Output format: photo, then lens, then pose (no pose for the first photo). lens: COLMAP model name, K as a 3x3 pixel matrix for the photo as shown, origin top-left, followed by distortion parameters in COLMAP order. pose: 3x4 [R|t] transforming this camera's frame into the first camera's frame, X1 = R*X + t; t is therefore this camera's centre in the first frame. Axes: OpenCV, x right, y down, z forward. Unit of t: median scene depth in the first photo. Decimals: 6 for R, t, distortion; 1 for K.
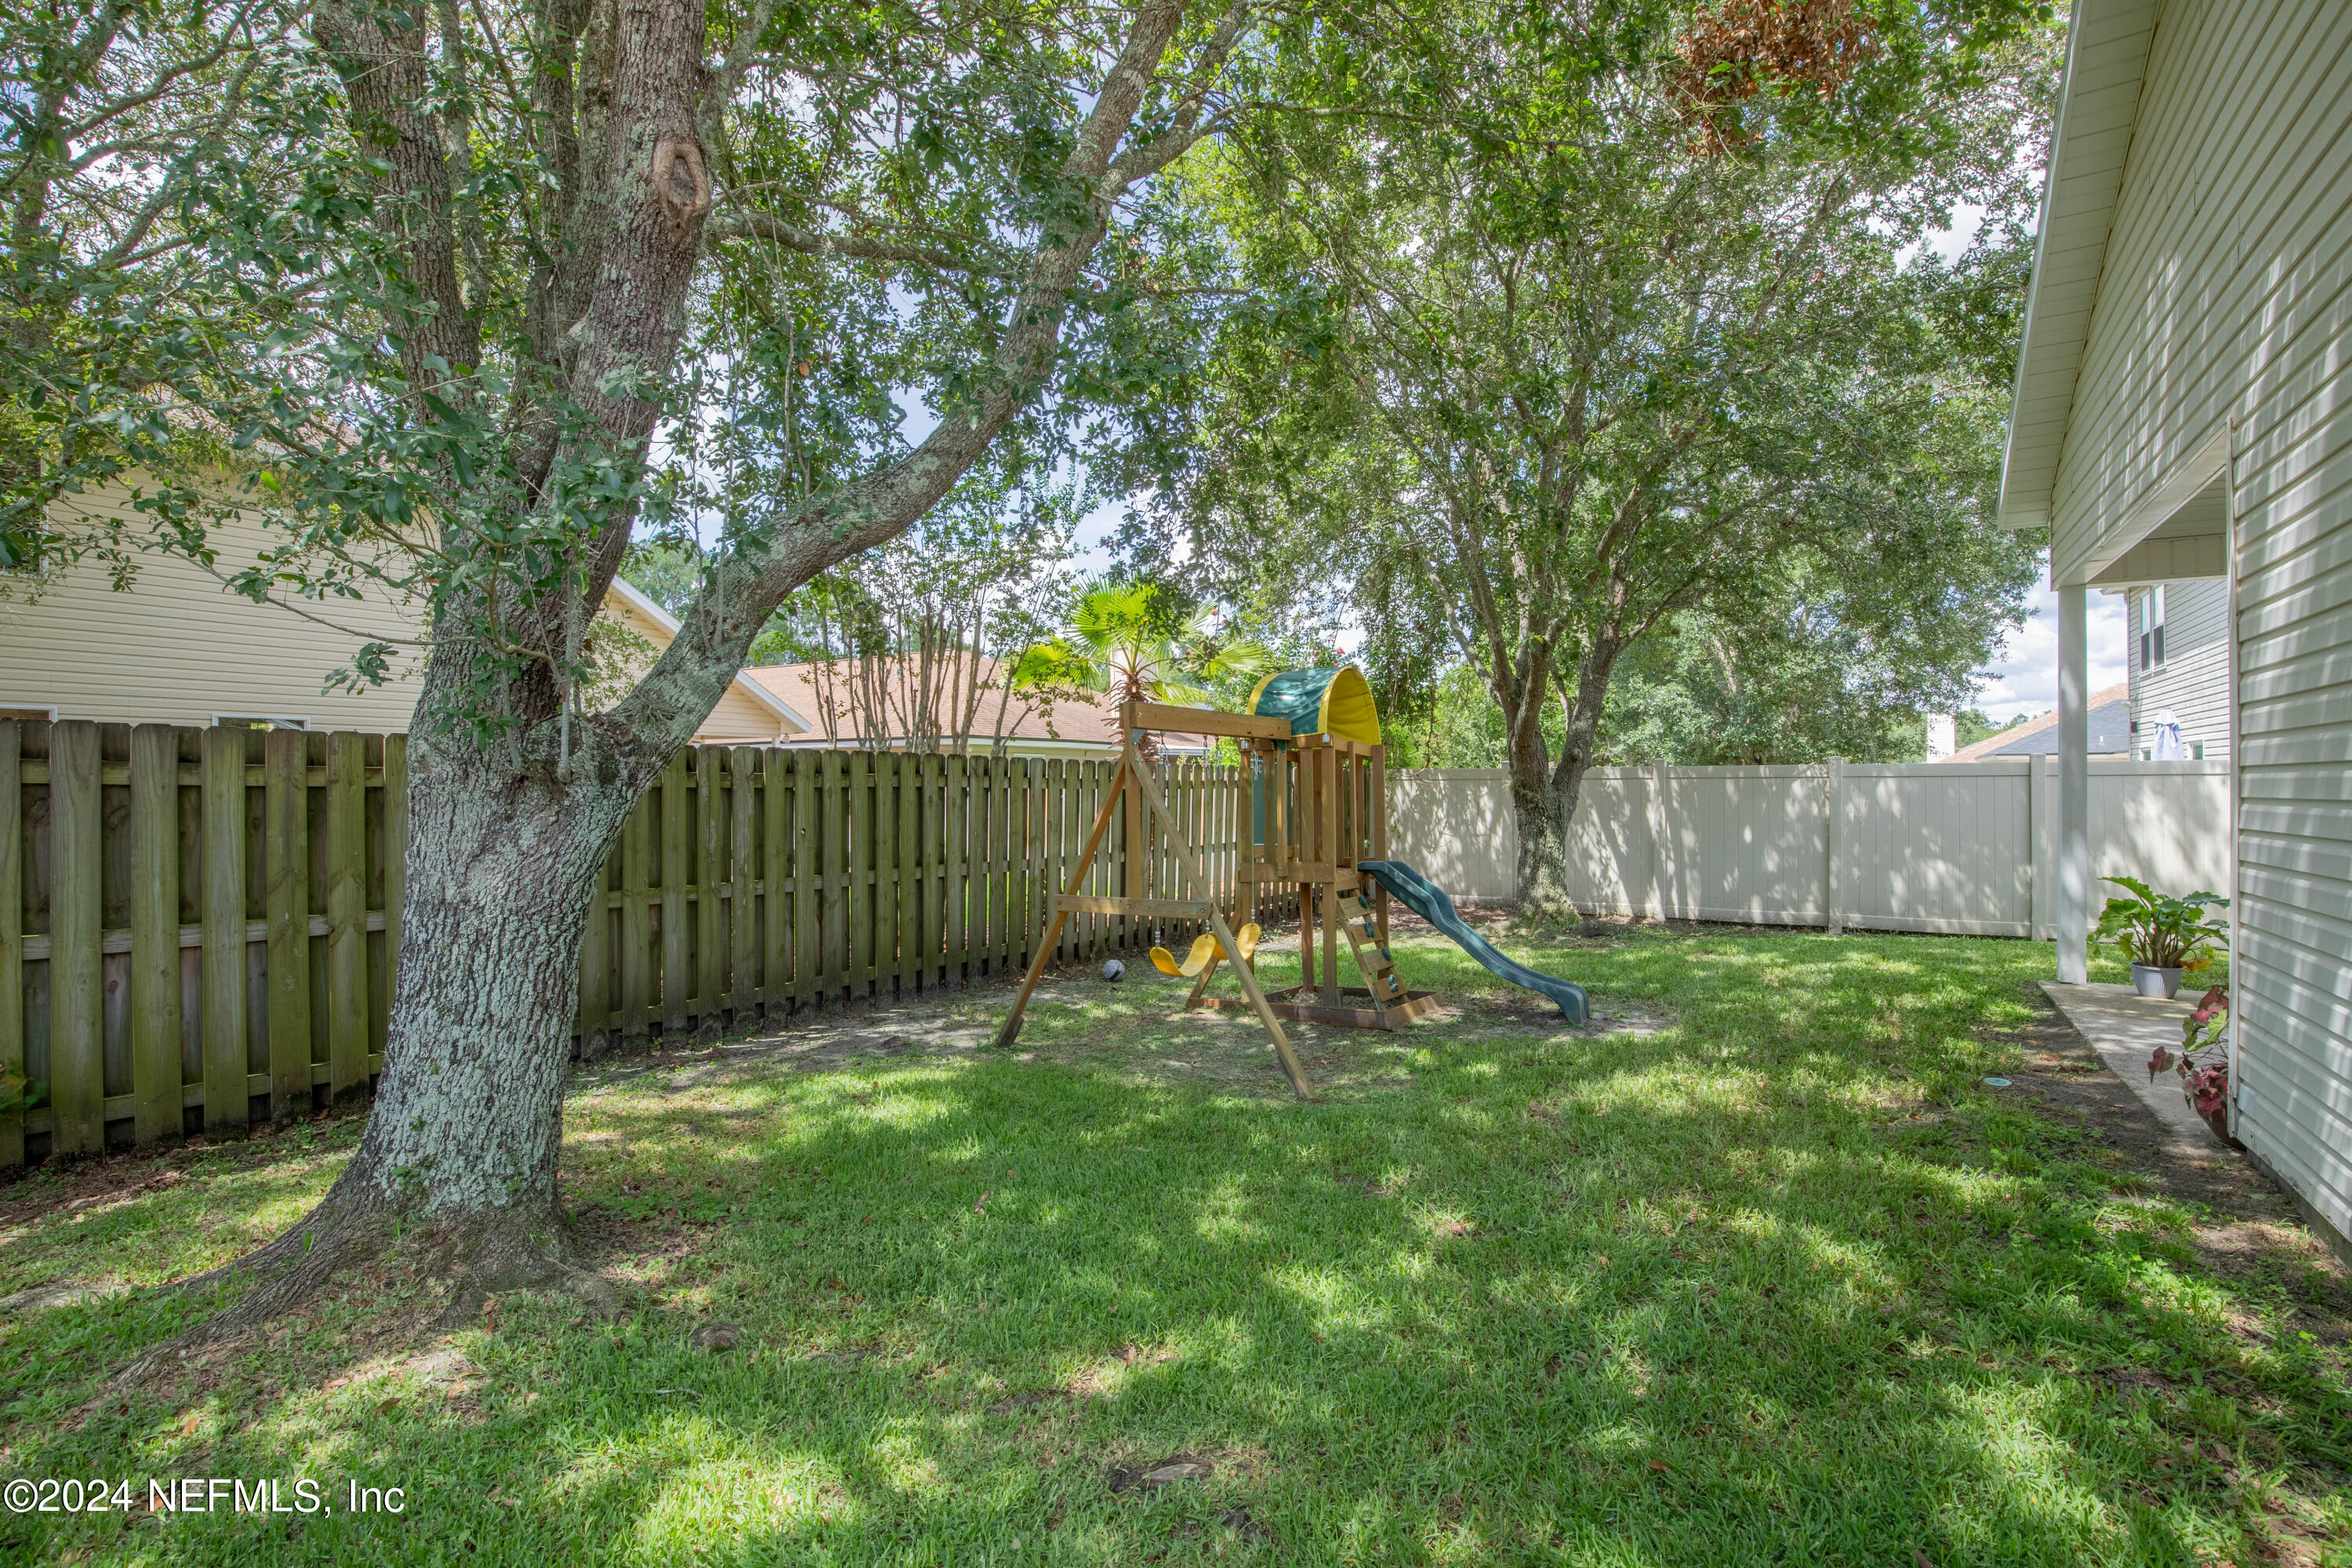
lens RADIAL K [[1058.7, 0, 1186.9], [0, 1058.7, 791.0], [0, 0, 1]] dist [0.011924, 0.000065]
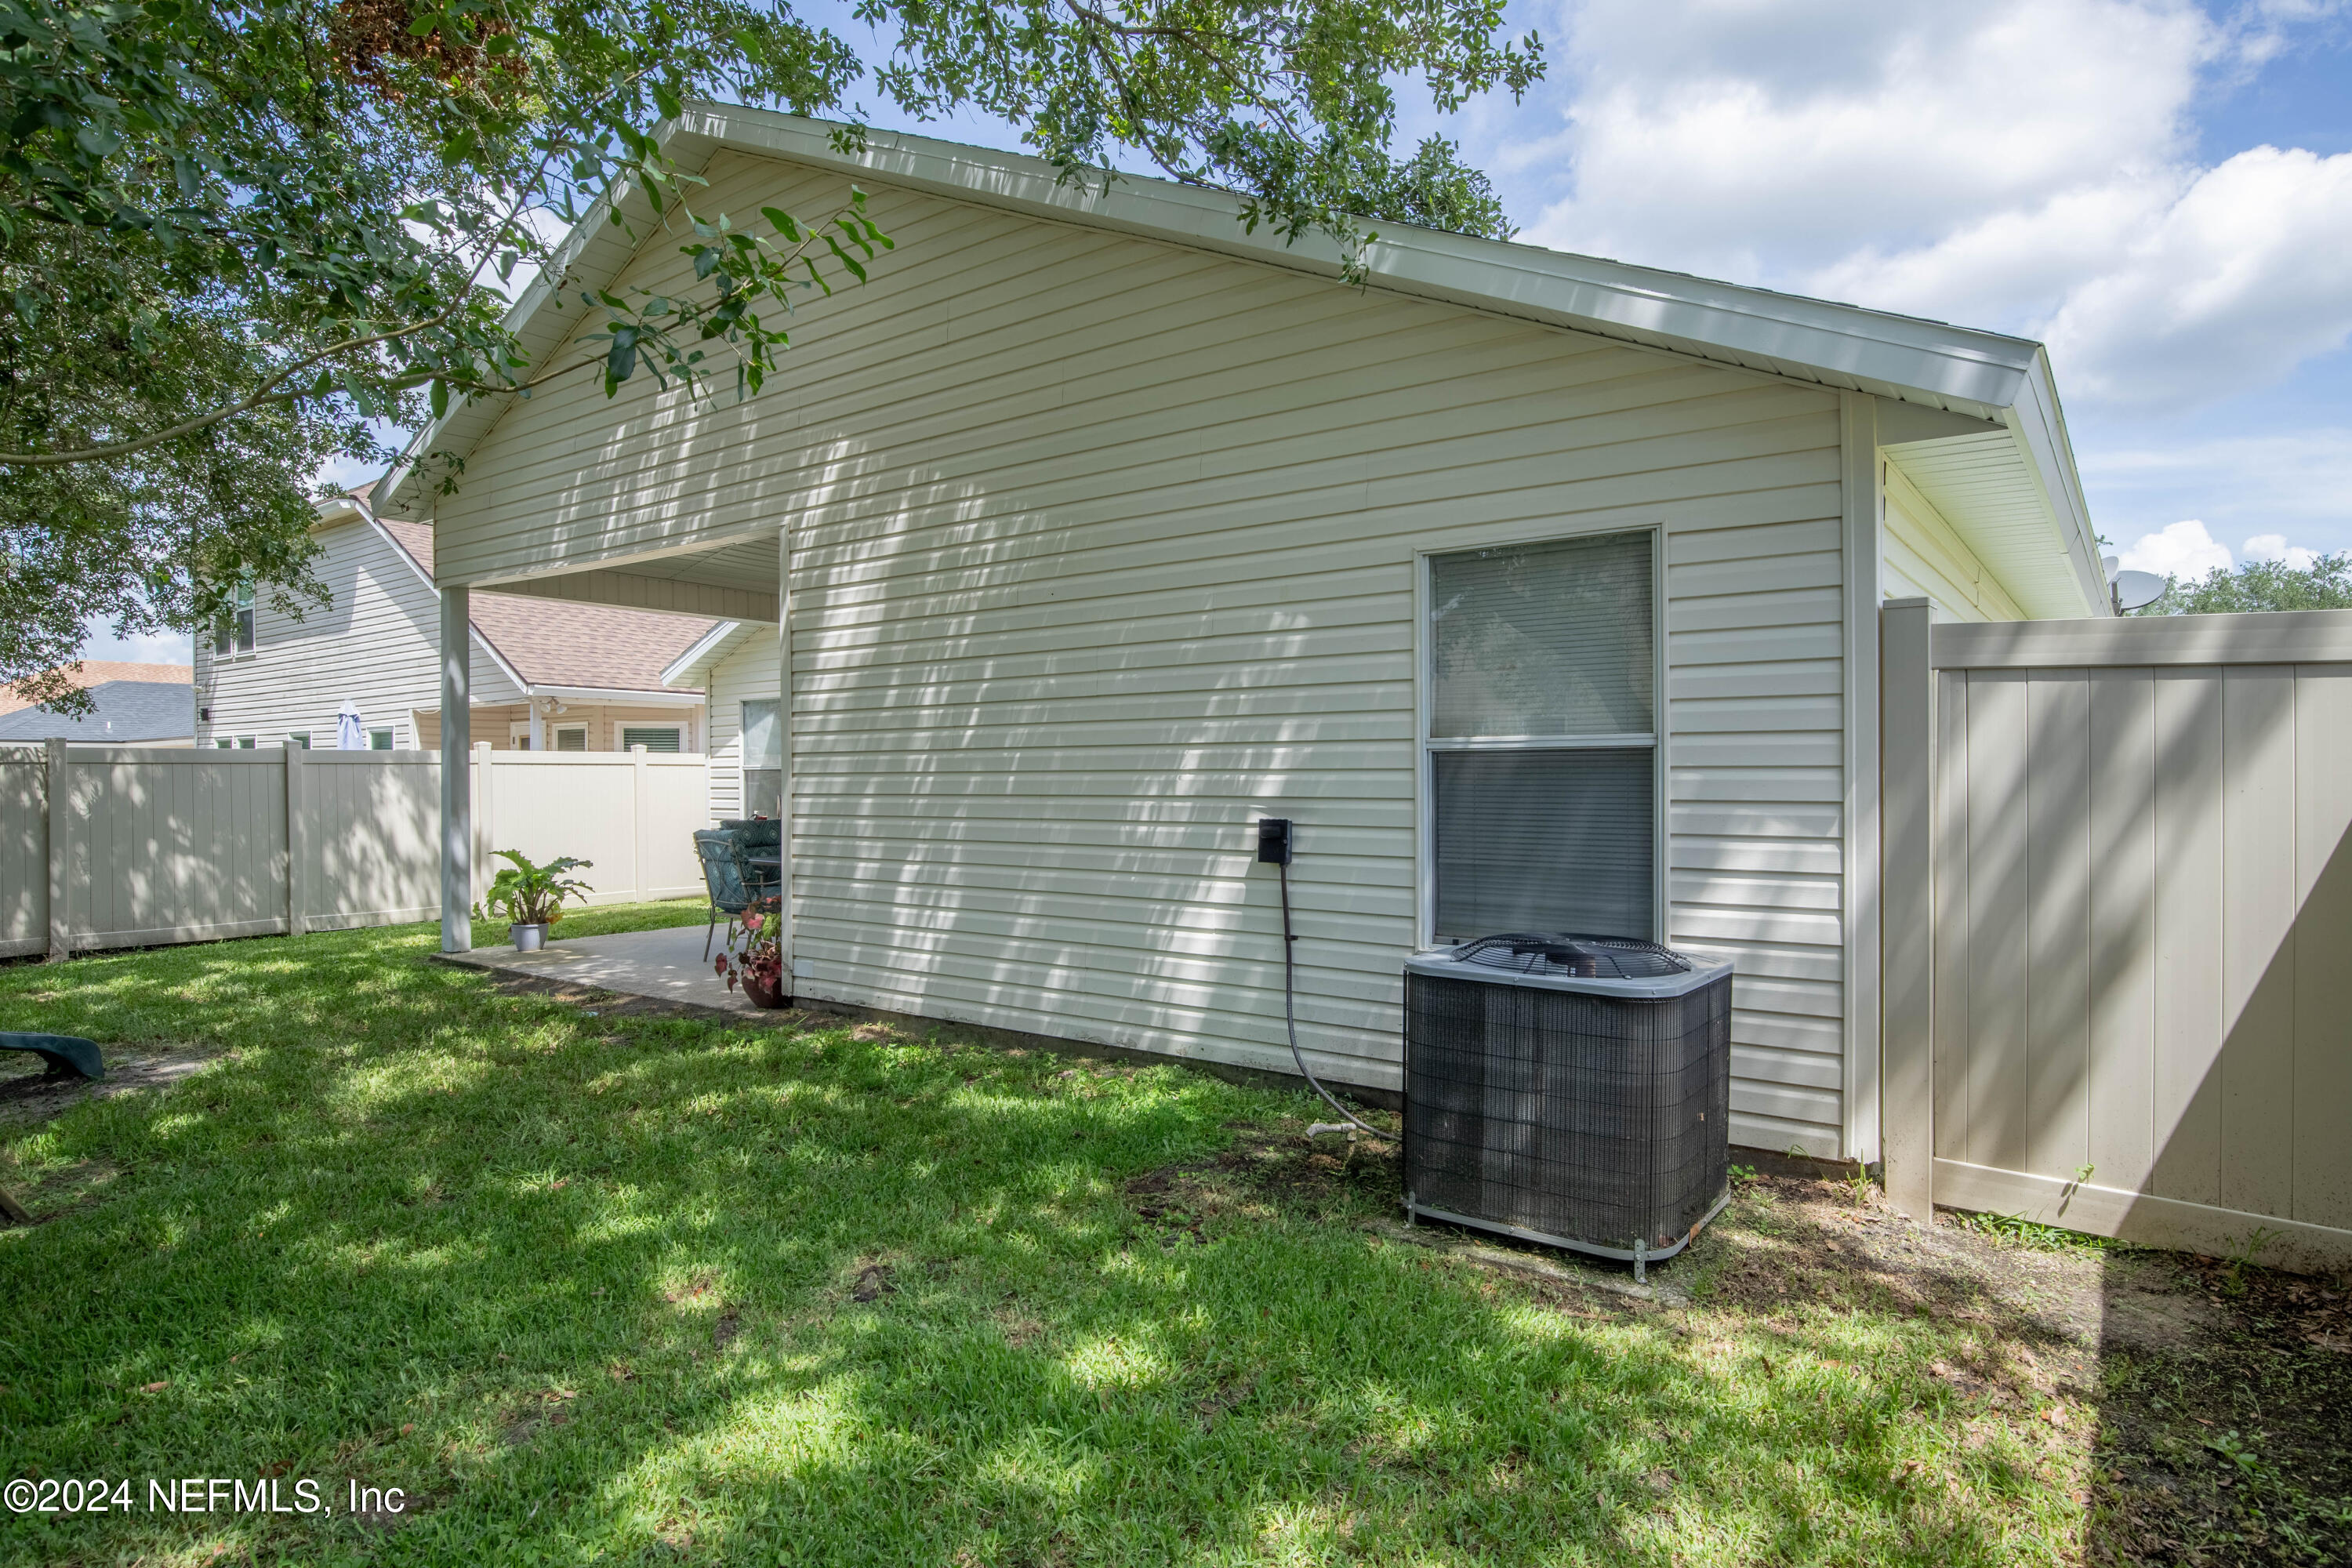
lens RADIAL K [[1304.3, 0, 1180.7], [0, 1304.3, 786.5], [0, 0, 1]] dist [-0.002812, -0.001131]
pose [[0.078136, 0.001439, 0.996942, -0.327695], [0.000338, 0.999999, -0.001470, 0.011485], [-0.996943, 0.000452, 0.078136, 0.108396]]
